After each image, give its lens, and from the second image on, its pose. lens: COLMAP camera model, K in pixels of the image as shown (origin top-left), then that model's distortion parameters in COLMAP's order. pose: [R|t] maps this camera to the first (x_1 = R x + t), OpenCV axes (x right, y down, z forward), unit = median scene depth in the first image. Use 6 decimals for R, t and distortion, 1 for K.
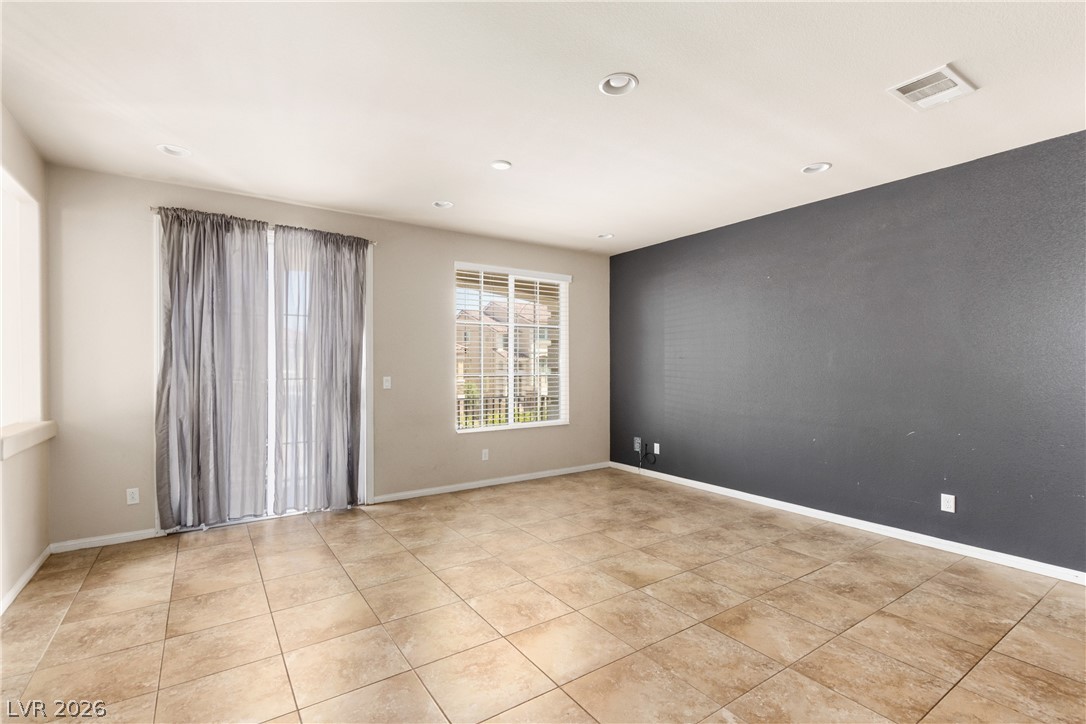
lens RADIAL K [[502.9, 0, 532.4], [0, 502.9, 367.4], [0, 0, 1]] dist [0.012681, -0.005203]
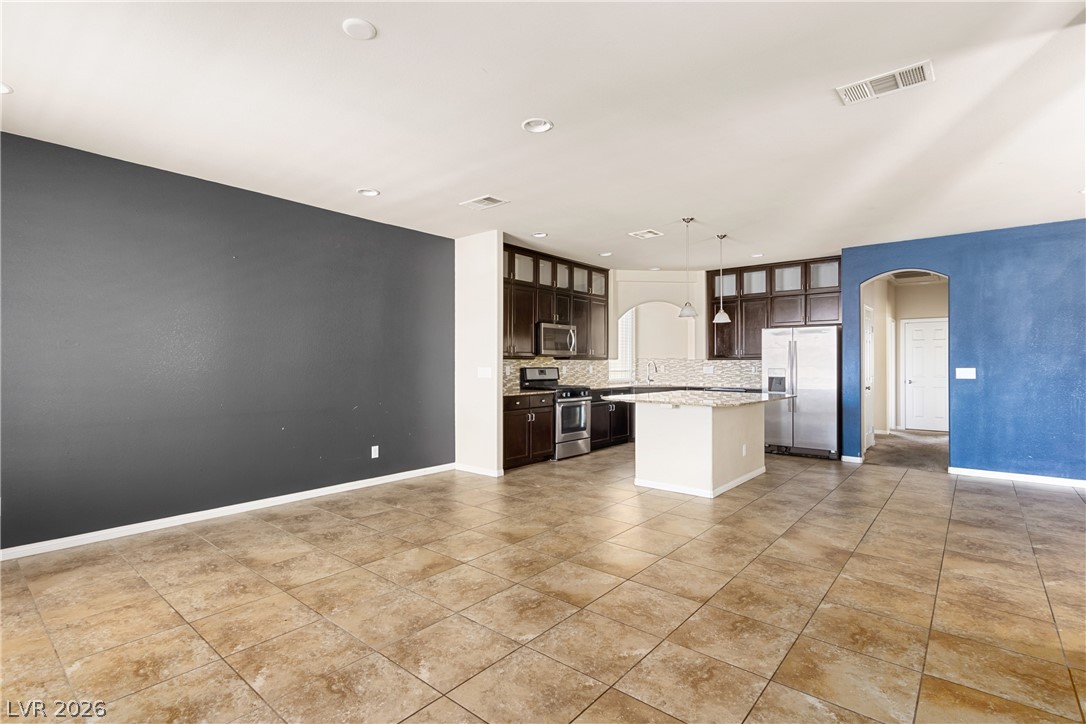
lens RADIAL K [[502.9, 0, 547.9], [0, 502.9, 374.0], [0, 0, 1]] dist [0.012681, -0.005203]
pose [[-0.278183, -0.022007, 0.960276, -0.631012], [0.004964, 0.999691, 0.024349, 0.008397], [-0.960515, 0.011541, -0.277988, 0.819837]]
